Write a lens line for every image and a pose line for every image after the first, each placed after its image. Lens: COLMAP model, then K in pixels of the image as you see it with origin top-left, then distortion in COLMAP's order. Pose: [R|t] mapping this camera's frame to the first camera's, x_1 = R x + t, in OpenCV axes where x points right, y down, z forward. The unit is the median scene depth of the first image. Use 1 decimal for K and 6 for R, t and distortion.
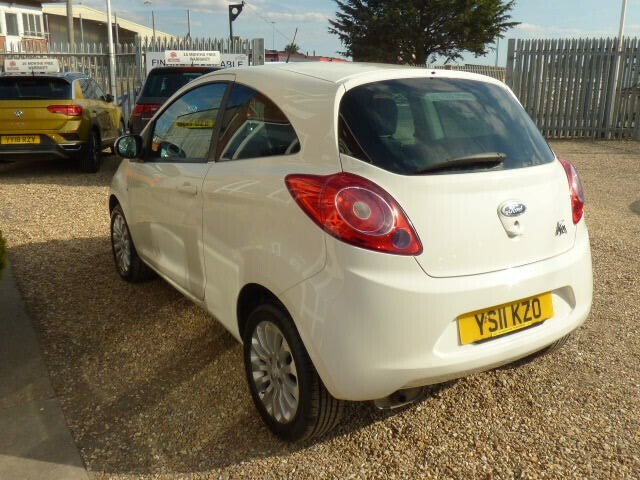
lens RADIAL K [[601.1, 0, 318.5], [0, 601.1, 230.5], [0, 0, 1]] dist [-0.008551, -0.004146]
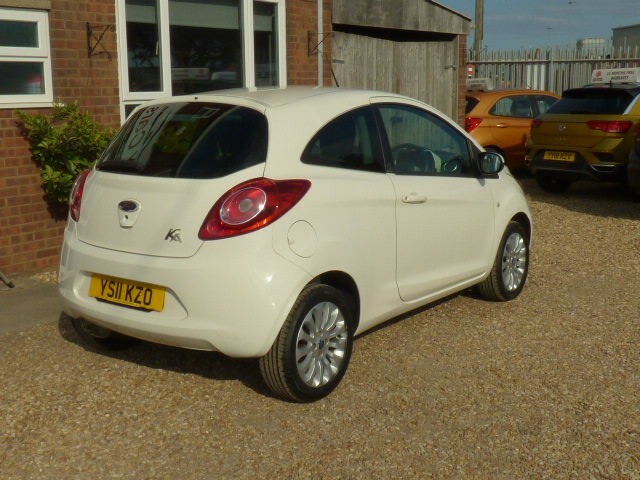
lens RADIAL K [[818.0, 0, 320.0], [0, 818.0, 240.0], [0, 0, 1]] dist [0.009975, -0.000723]
pose [[0.371535, 0.160560, -0.914430, 1.919558], [-0.214060, 0.973210, 0.083908, -0.183293], [0.903405, 0.164568, 0.395951, 0.648462]]
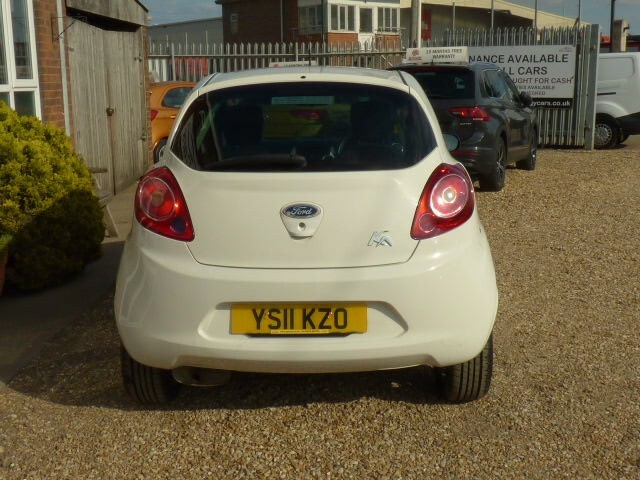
lens RADIAL K [[767.1, 0, 320.0], [0, 767.1, 240.0], [0, 0, 1]] dist [-0.002927, -0.011242]
pose [[0.840734, 0.093575, -0.533301, 0.972511], [-0.113165, 0.993568, -0.004066, 0.013345], [0.529490, 0.063769, 0.845916, -0.064917]]
